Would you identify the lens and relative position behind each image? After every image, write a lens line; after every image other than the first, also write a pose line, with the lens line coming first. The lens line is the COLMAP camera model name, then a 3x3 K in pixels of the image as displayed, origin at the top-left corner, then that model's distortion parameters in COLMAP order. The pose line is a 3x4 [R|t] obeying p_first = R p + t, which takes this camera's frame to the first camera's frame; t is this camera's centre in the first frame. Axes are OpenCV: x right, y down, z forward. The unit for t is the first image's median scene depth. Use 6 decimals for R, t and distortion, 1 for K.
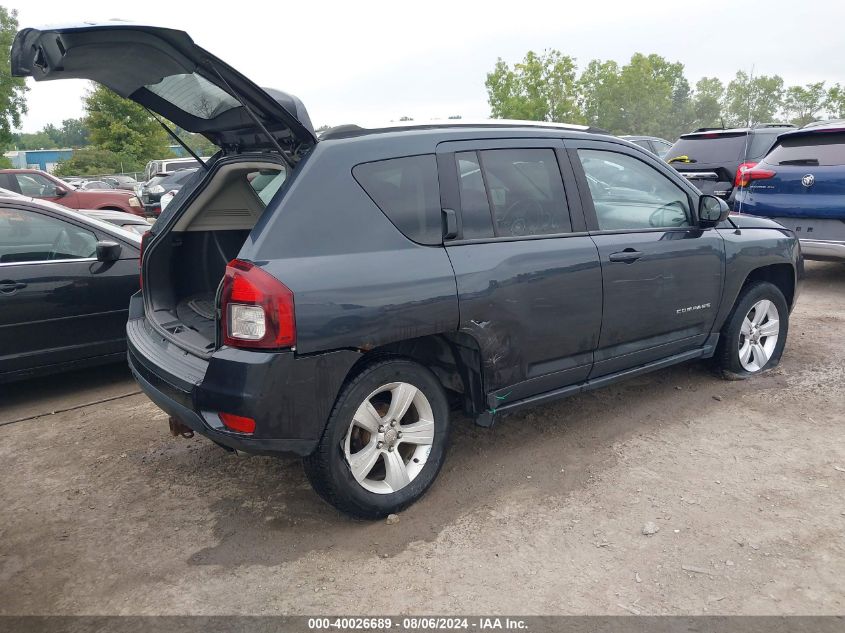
lens RADIAL K [[668.2, 0, 424.1], [0, 668.2, 314.2], [0, 0, 1]] dist [-0.013731, 0.008848]
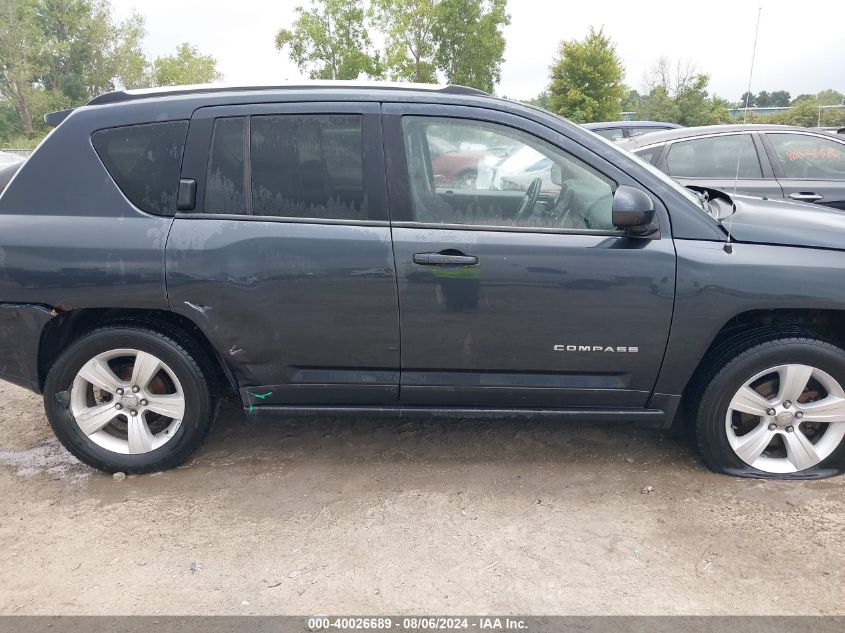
lens RADIAL K [[668.2, 0, 422.5], [0, 668.2, 318.6], [0, 0, 1]] dist [-0.013731, 0.008848]
pose [[0.790149, 0.179217, -0.586128, 0.626152], [-0.147723, 0.983790, 0.101666, -0.079281], [0.594847, 0.006253, 0.803815, 0.317122]]
